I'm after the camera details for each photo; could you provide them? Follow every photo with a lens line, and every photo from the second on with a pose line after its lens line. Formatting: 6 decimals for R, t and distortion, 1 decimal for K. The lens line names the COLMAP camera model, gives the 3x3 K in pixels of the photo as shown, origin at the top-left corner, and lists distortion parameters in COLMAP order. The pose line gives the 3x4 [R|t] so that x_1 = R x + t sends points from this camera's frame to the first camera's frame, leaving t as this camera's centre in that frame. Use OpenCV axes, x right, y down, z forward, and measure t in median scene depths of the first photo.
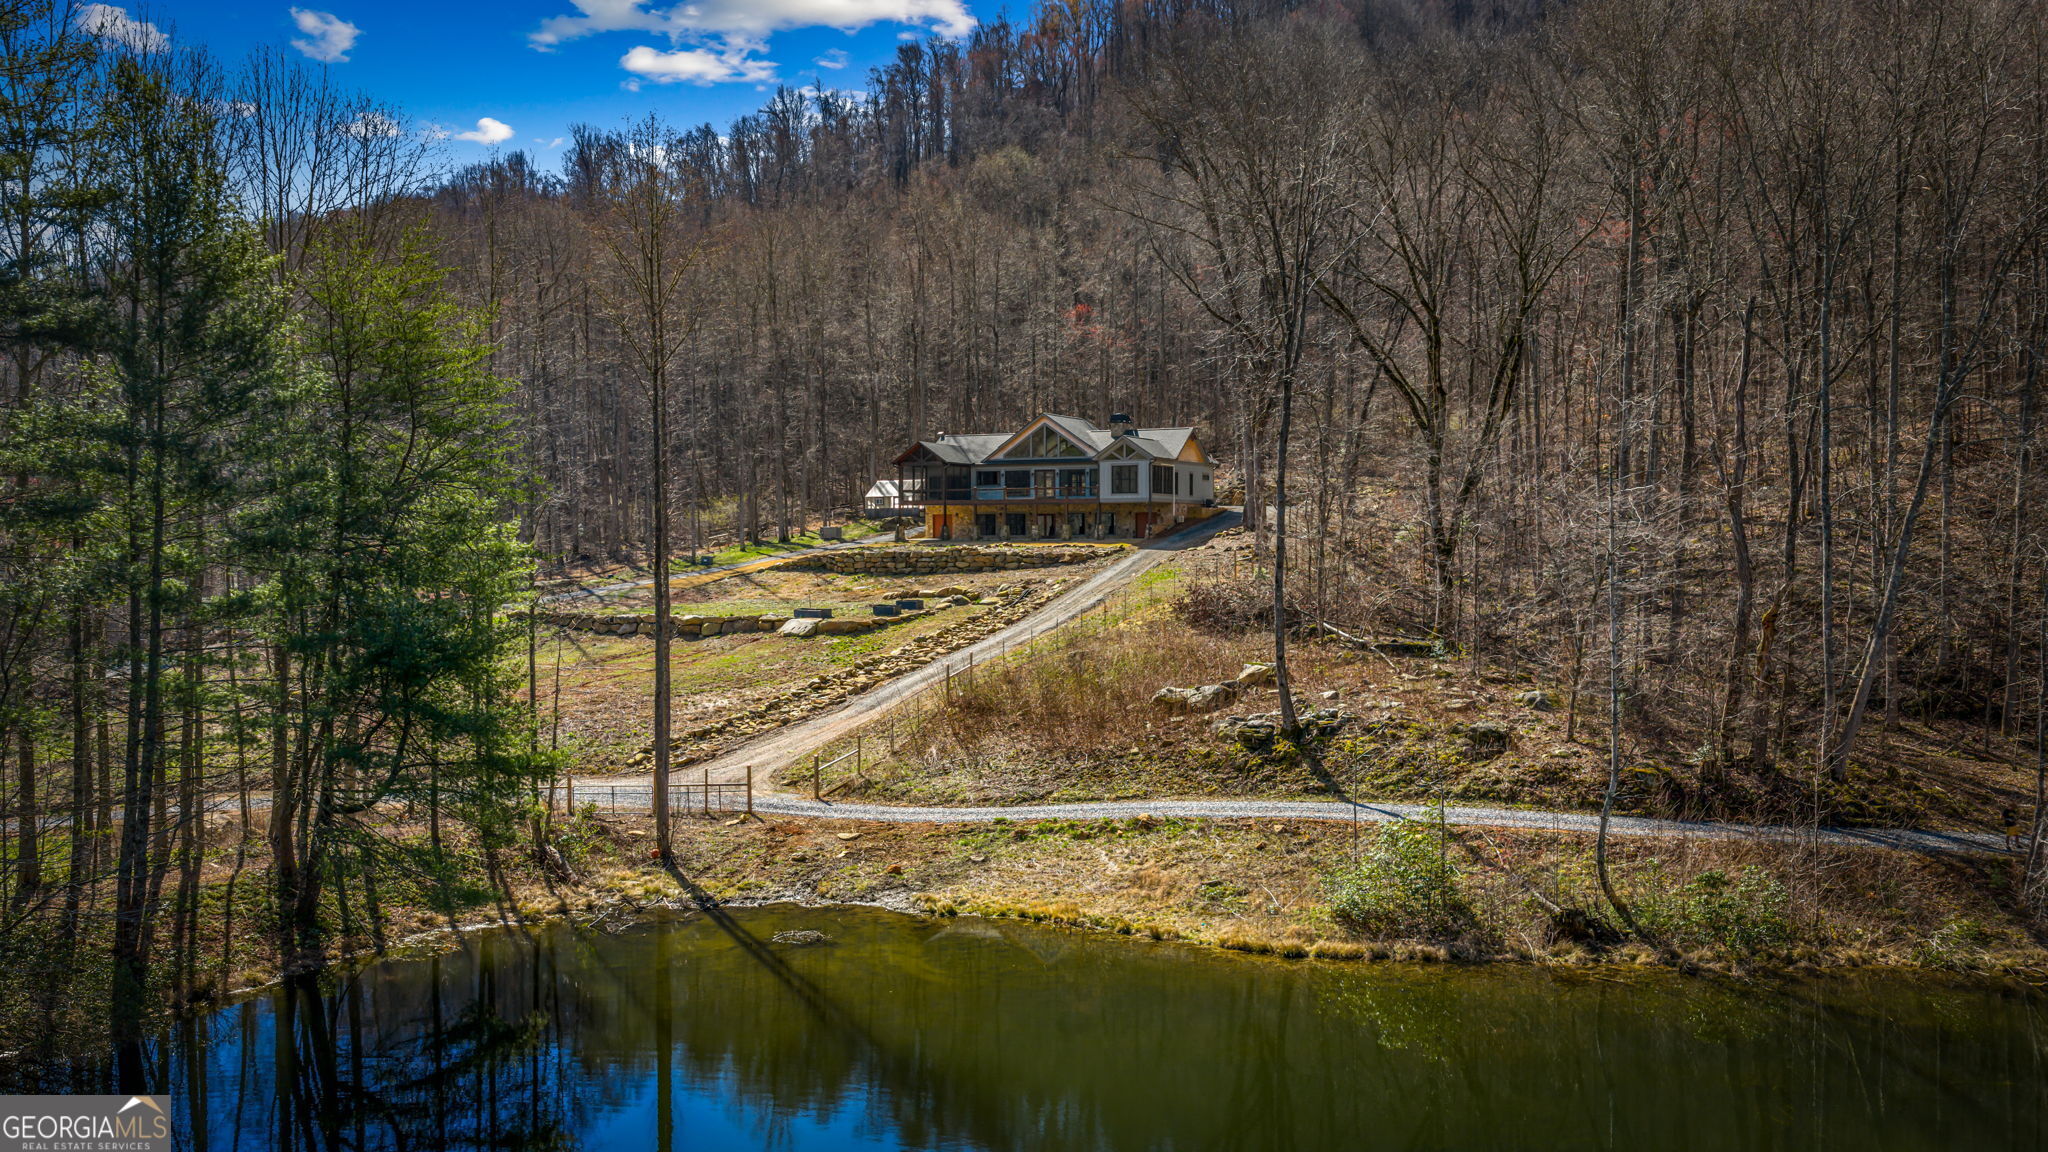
lens RADIAL K [[1729.1, 0, 1024.0], [0, 1729.1, 576.0], [0, 0, 1]] dist [0.010769, -0.015052]
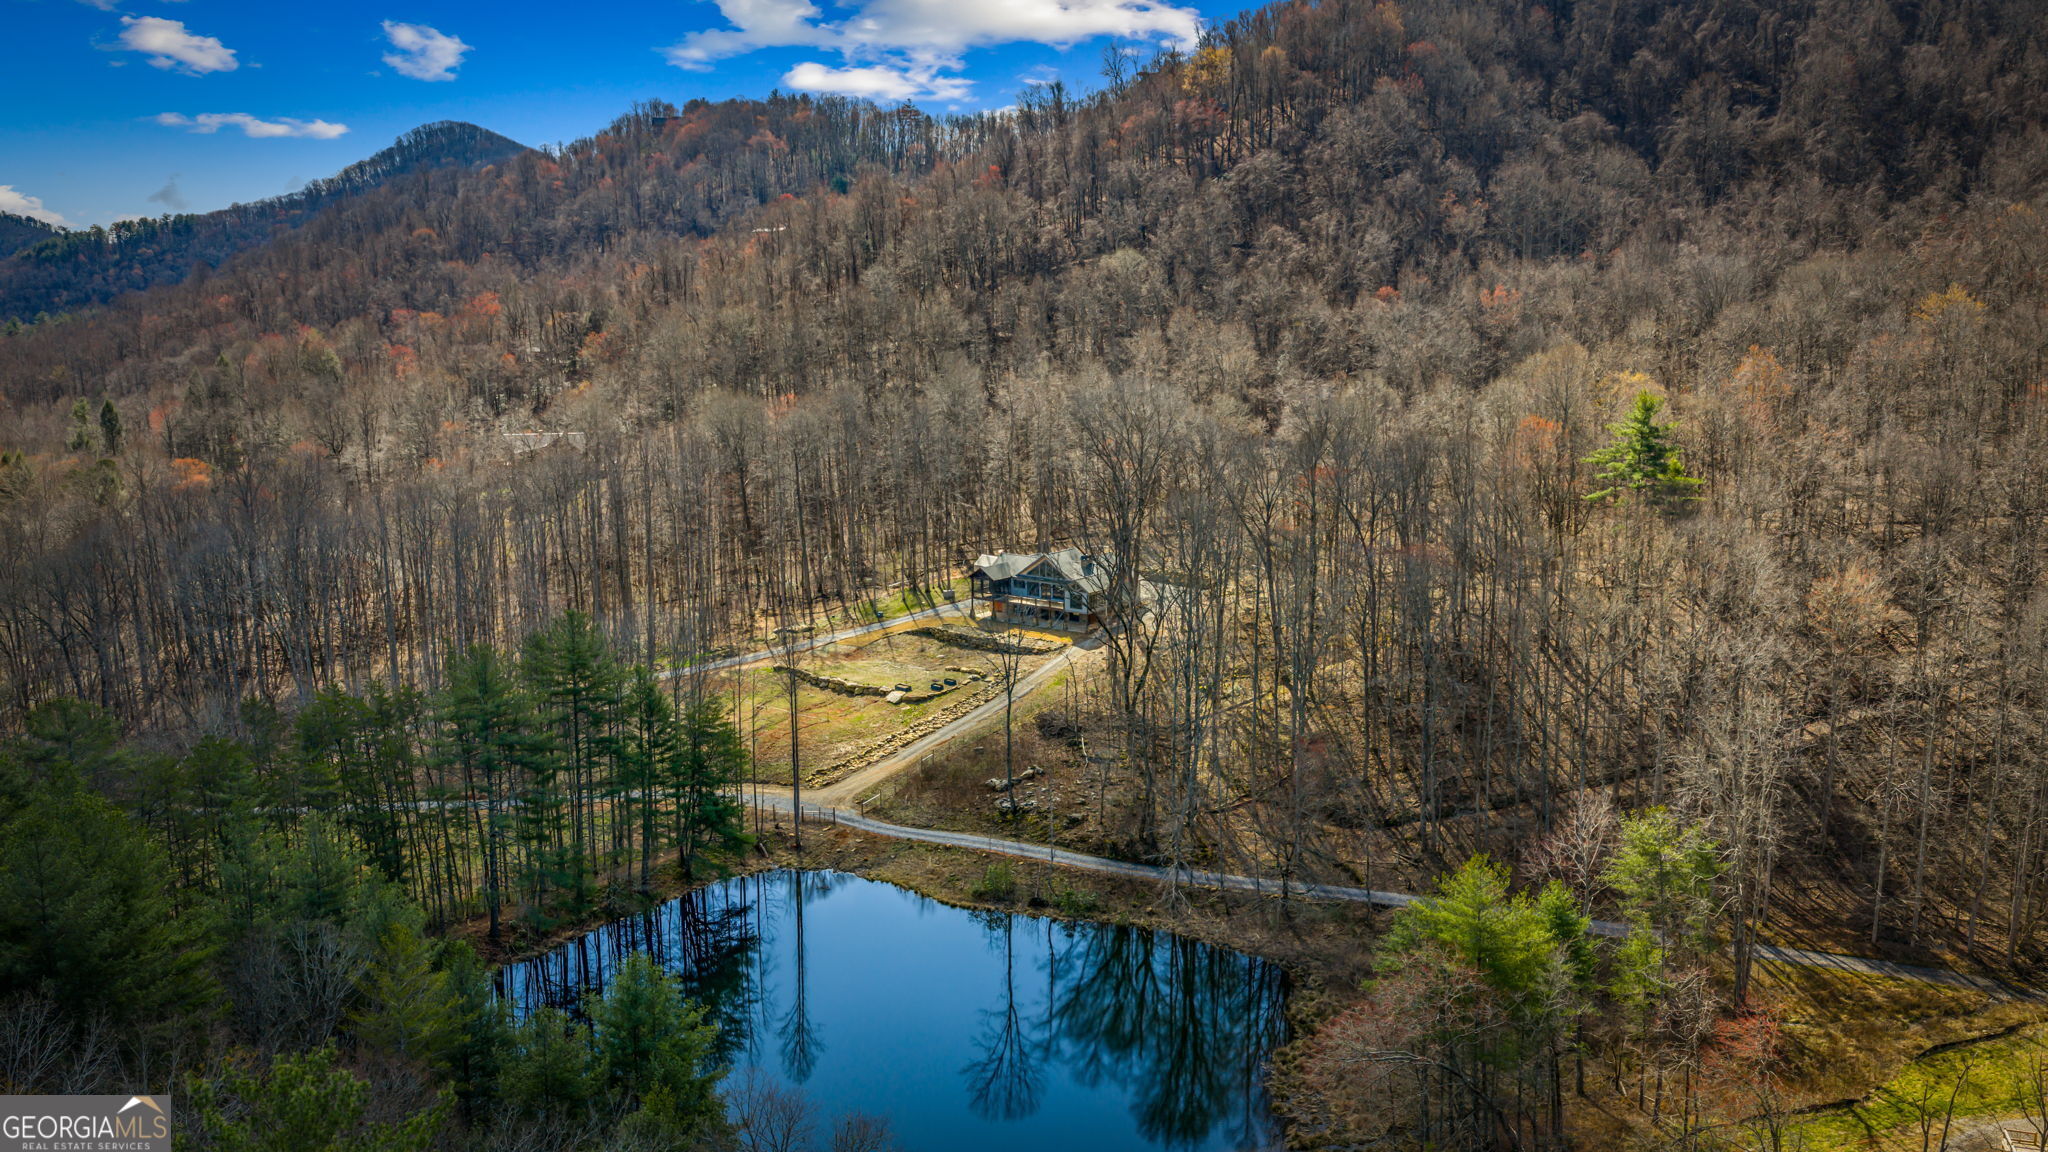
lens RADIAL K [[1692.6, 0, 1024.0], [0, 1692.6, 576.0], [0, 0, 1]] dist [0.036873, -0.072600]
pose [[0.981753, 0.030954, -0.187623, 0.524884], [-0.001909, 0.988217, 0.153047, -0.551859], [0.190150, -0.149896, 0.970244, -1.258870]]
